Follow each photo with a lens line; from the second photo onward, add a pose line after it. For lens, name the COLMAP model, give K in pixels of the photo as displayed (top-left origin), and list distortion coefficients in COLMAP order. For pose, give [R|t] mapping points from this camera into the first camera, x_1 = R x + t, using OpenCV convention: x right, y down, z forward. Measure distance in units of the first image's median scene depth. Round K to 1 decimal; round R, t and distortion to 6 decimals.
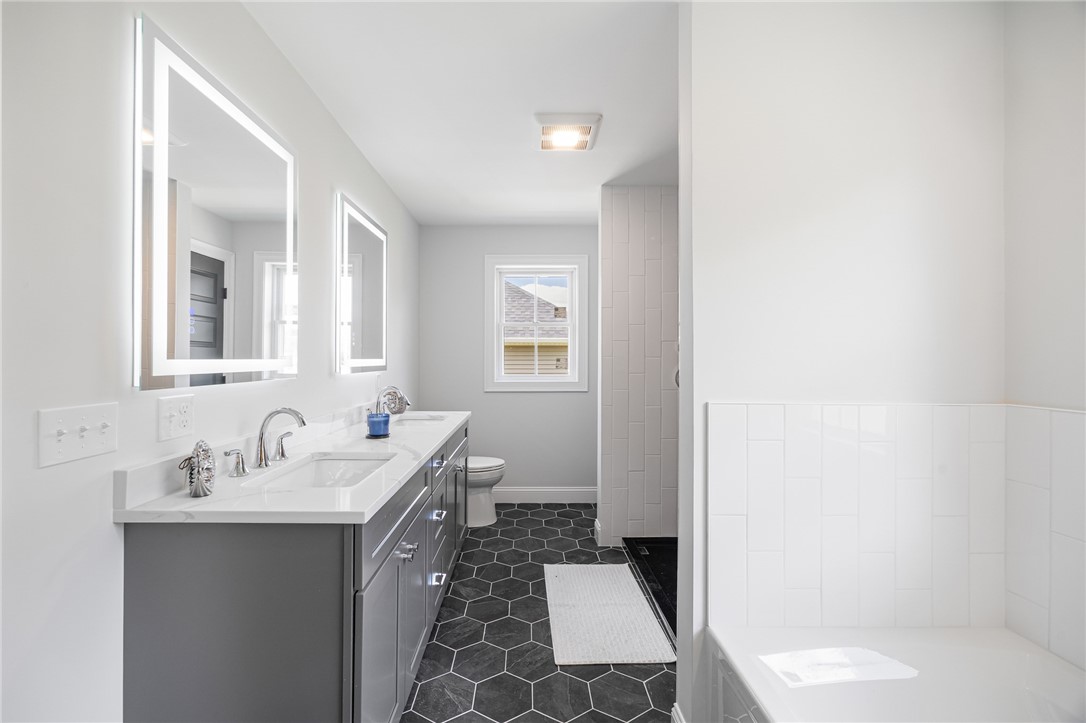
lens RADIAL K [[433.7, 0, 539.9], [0, 433.7, 355.6], [0, 0, 1]] dist [-0.001615, -0.000258]
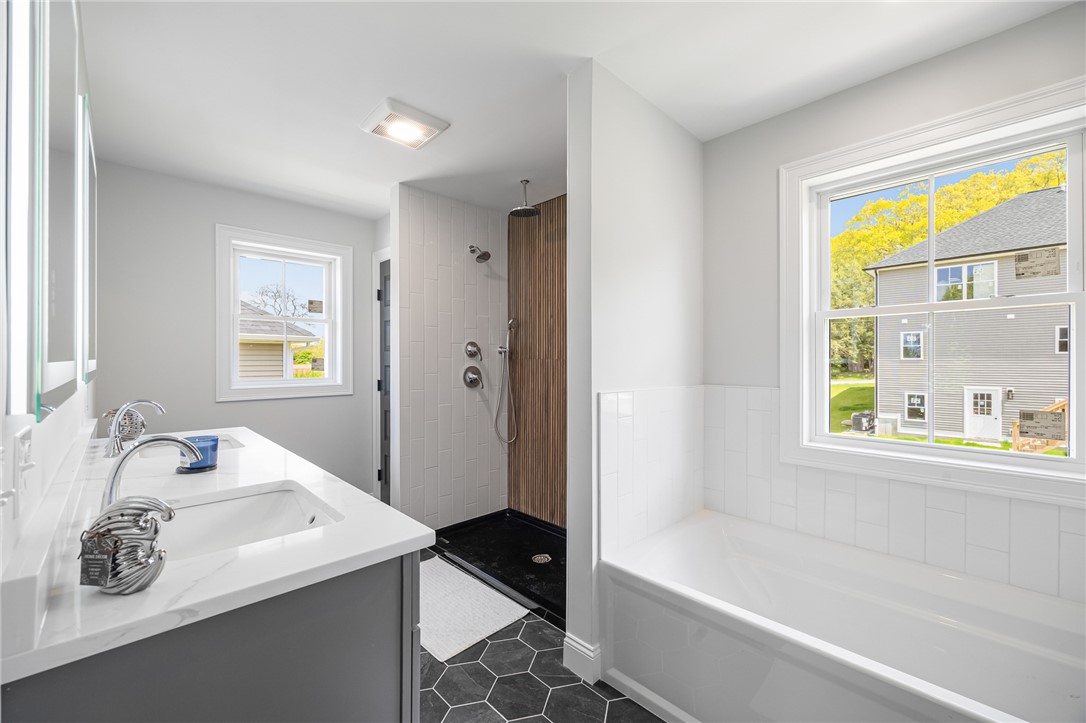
lens RADIAL K [[431.8, 0, 535.6], [0, 431.8, 358.2], [0, 0, 1]] dist [-0.000511, -0.000013]
pose [[0.736749, -0.000009, 0.676166, -0.349870], [-0.004012, 0.999982, 0.004385, -0.000601], [-0.676154, -0.005943, 0.736736, 0.083389]]
